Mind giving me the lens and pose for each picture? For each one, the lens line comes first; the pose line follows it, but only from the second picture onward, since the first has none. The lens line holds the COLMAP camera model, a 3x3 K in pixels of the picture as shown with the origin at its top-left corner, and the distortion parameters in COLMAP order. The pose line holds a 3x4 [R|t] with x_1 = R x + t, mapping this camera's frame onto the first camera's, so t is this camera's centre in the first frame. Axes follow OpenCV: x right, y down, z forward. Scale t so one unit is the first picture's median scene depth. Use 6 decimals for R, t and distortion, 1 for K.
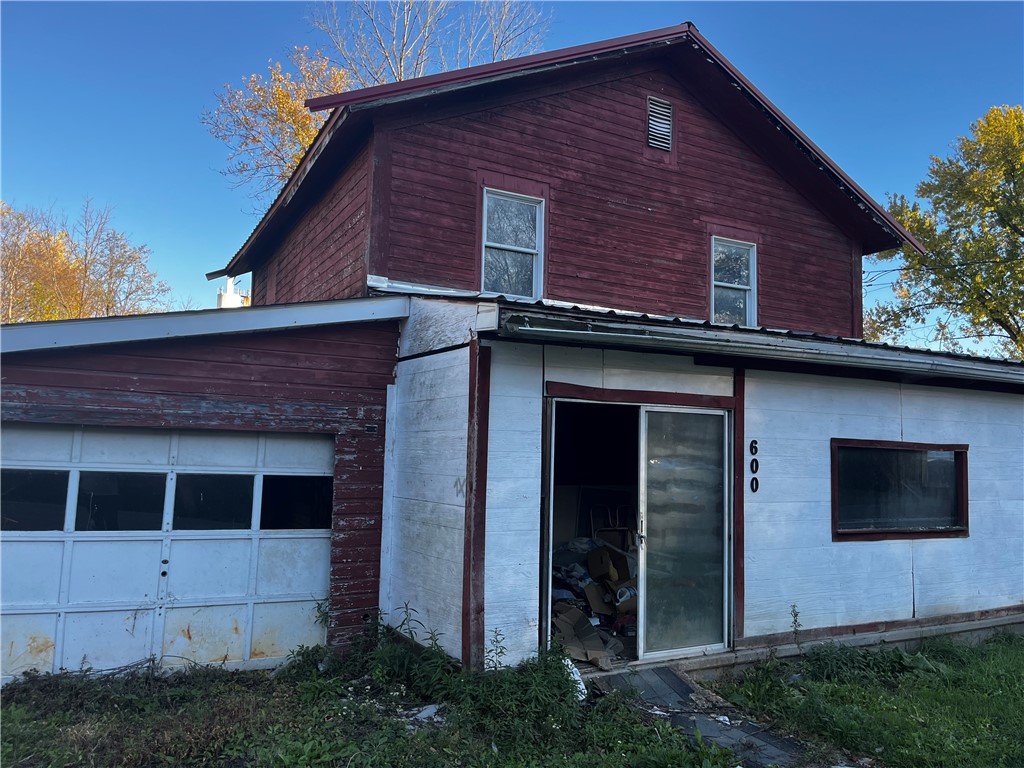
lens RADIAL K [[779.7, 0, 512.0], [0, 779.7, 384.0], [0, 0, 1]] dist [0.058279, -0.070106]
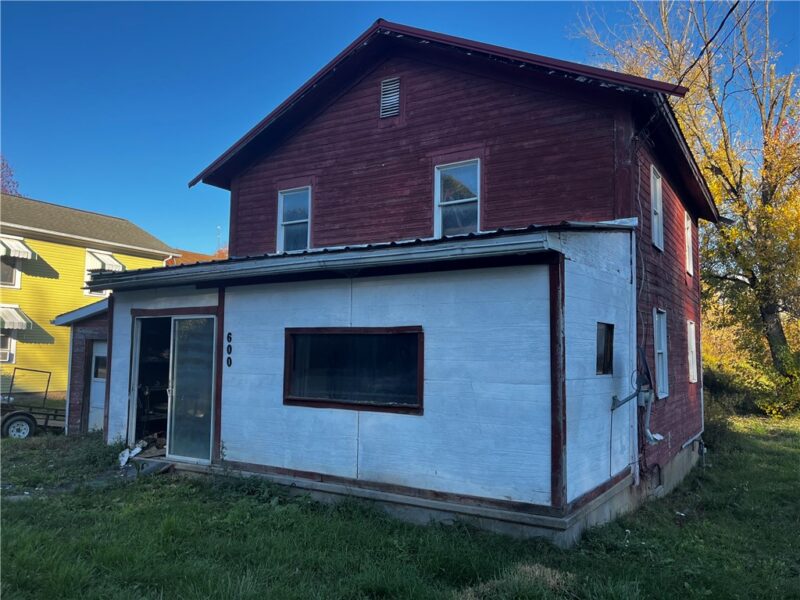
lens RADIAL K [[609.2, 0, 400.0], [0, 609.2, 300.0], [0, 0, 1]] dist [0.058279, -0.070106]
pose [[0.497026, -0.096449, -0.862359, 1.315697], [0.075537, 0.994840, -0.067729, 0.099664], [0.864441, -0.031477, 0.501747, 0.602641]]
